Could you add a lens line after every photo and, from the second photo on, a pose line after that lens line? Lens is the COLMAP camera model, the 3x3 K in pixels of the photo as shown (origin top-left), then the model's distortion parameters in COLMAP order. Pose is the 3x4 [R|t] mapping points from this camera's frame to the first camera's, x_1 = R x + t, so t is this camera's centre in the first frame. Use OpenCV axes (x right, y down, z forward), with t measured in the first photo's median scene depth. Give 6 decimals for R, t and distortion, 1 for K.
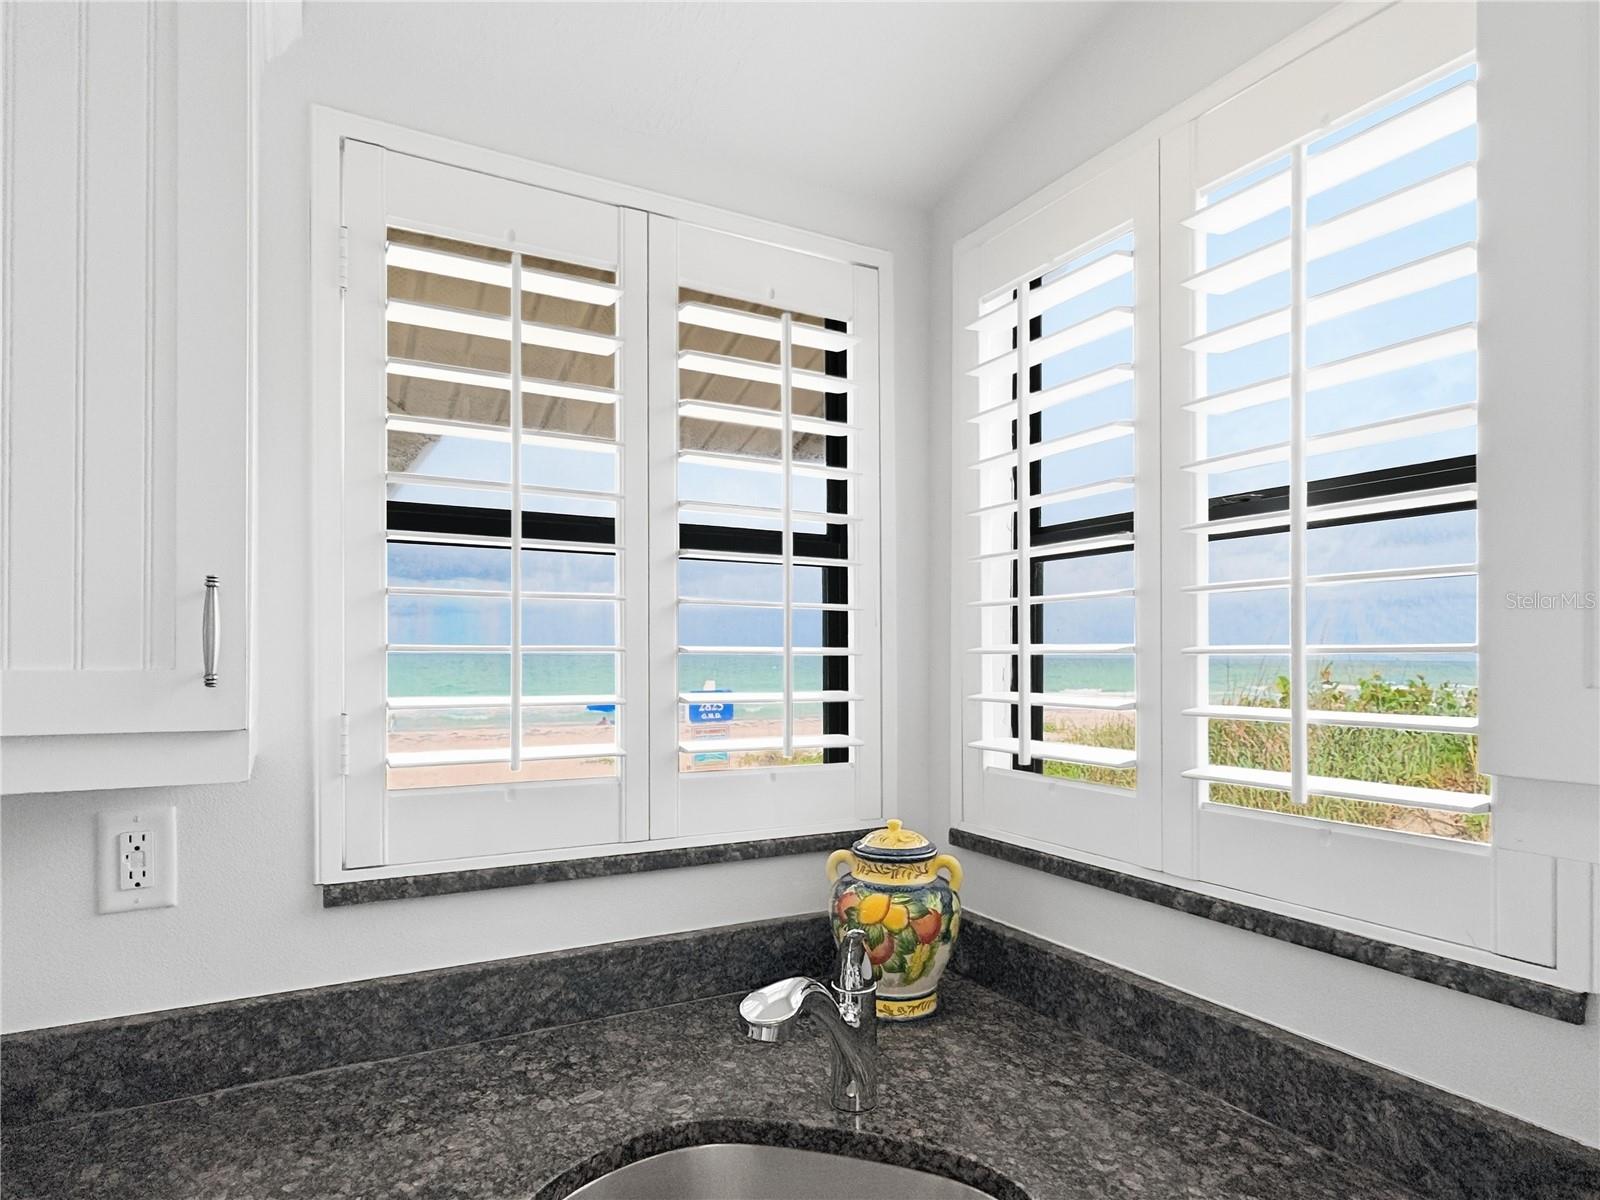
lens RADIAL K [[932.9, 0, 804.0], [0, 932.9, 657.4], [0, 0, 1]] dist [0.001660, -0.000318]
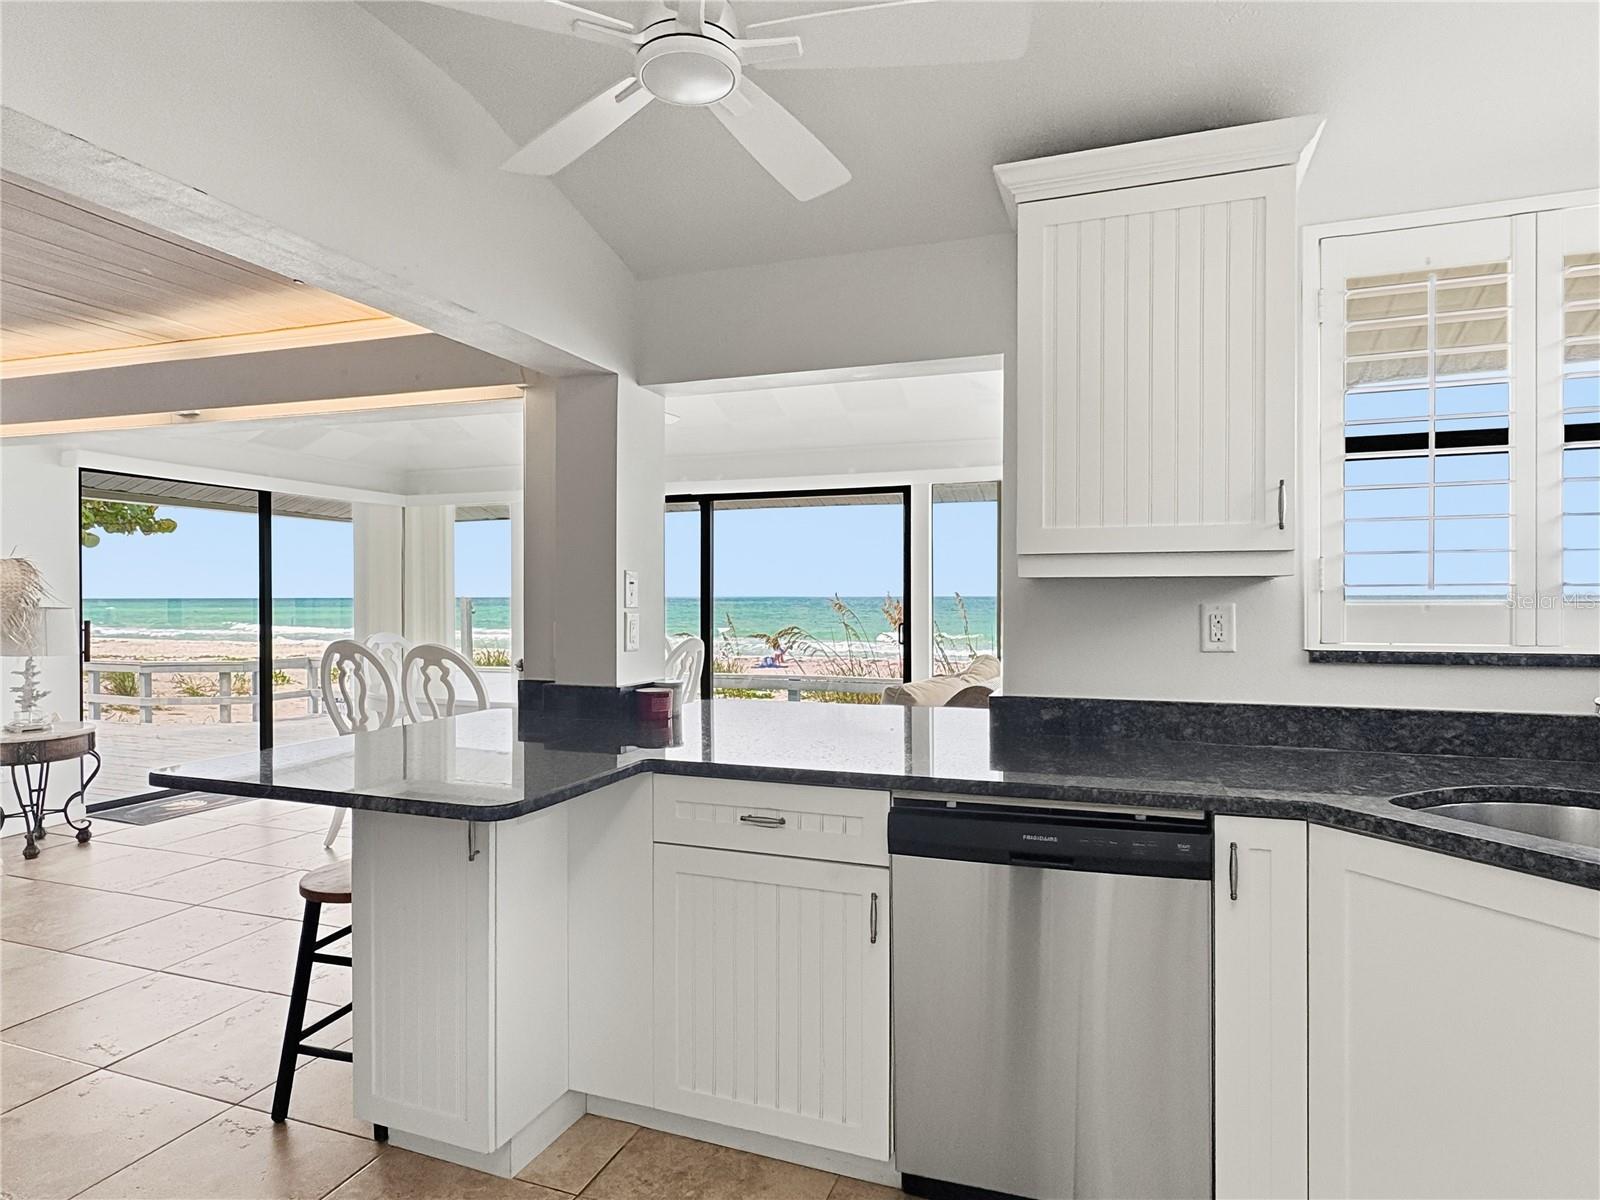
lens RADIAL K [[930.2, 0, 800.3], [0, 930.2, 607.0], [0, 0, 1]] dist [0.012961, -0.002566]
pose [[0.642831, 0.003873, -0.765998, 0.246120], [0.005940, 0.999932, 0.010040, 0.130482], [0.765985, -0.011004, 0.642764, -0.934569]]
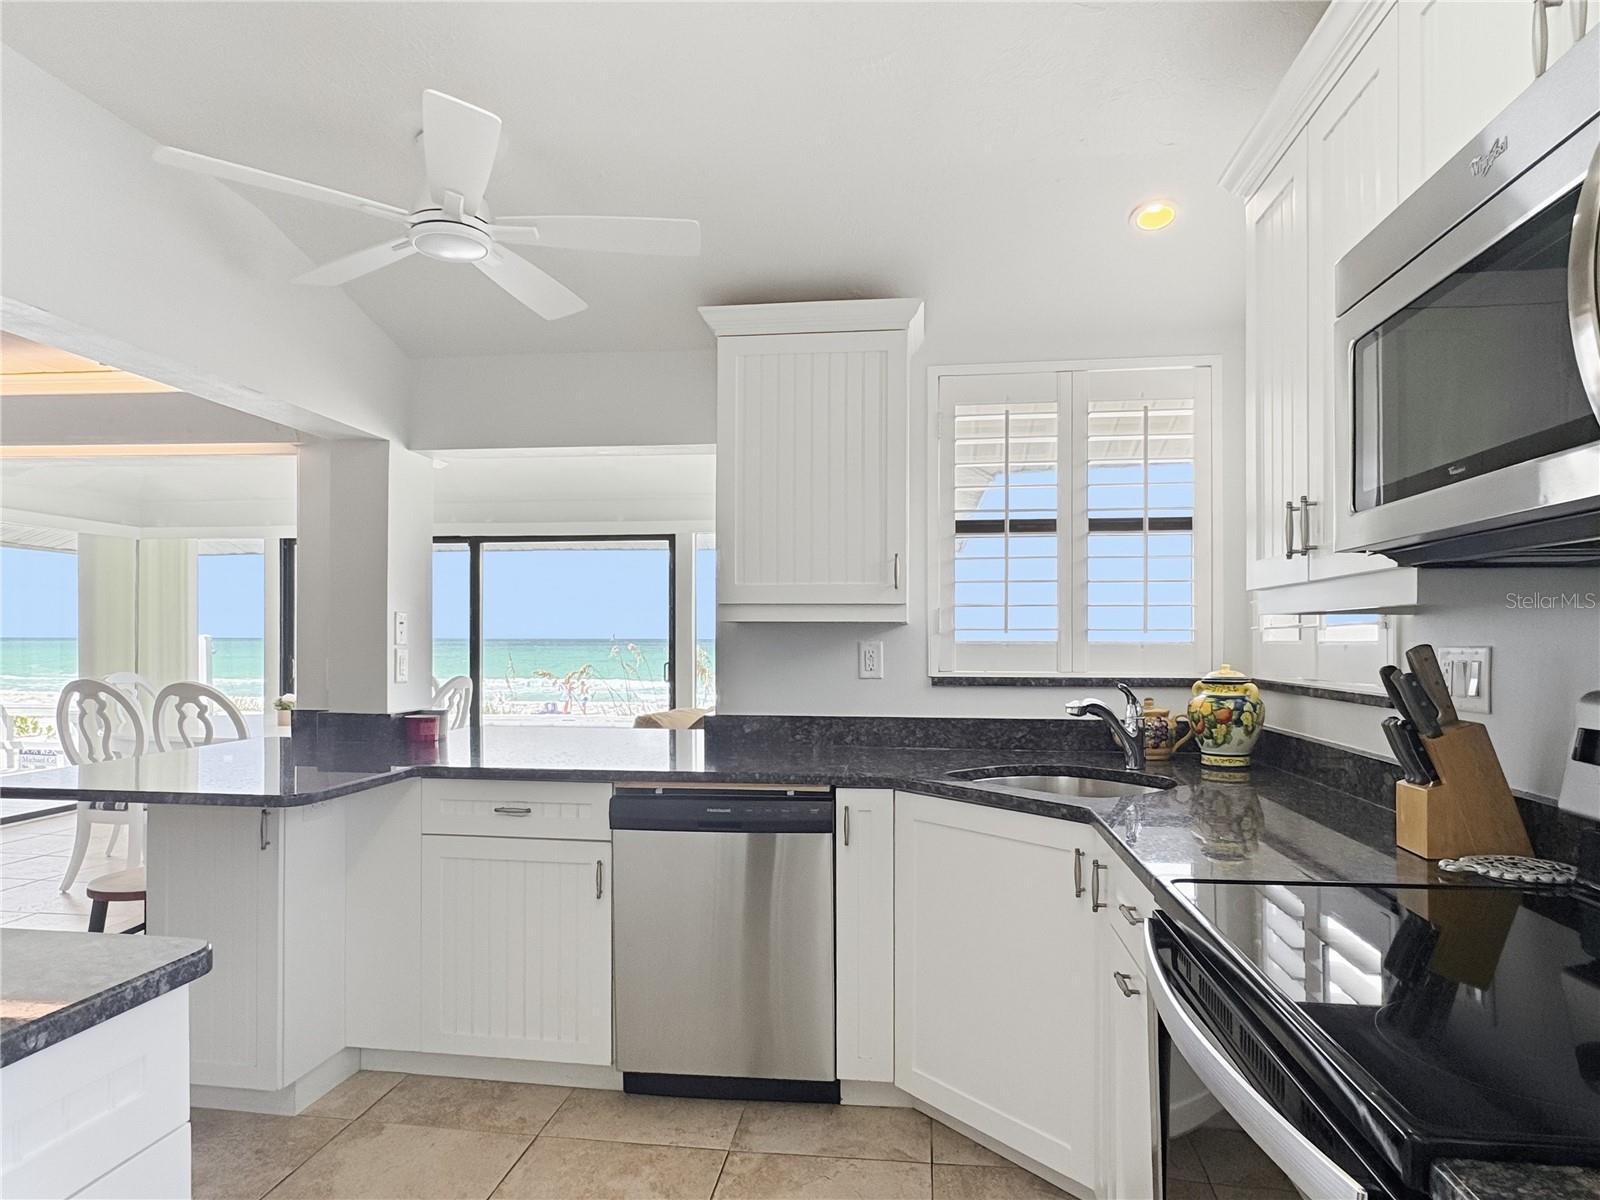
lens RADIAL K [[930.2, 0, 780.0], [0, 930.2, 646.3], [0, 0, 1]] dist [0.012961, -0.002566]
pose [[0.790009, 0.003534, -0.613086, 0.684668], [0.001669, 0.999967, 0.007915, 0.138065], [0.613094, -0.007276, 0.789977, -1.205207]]
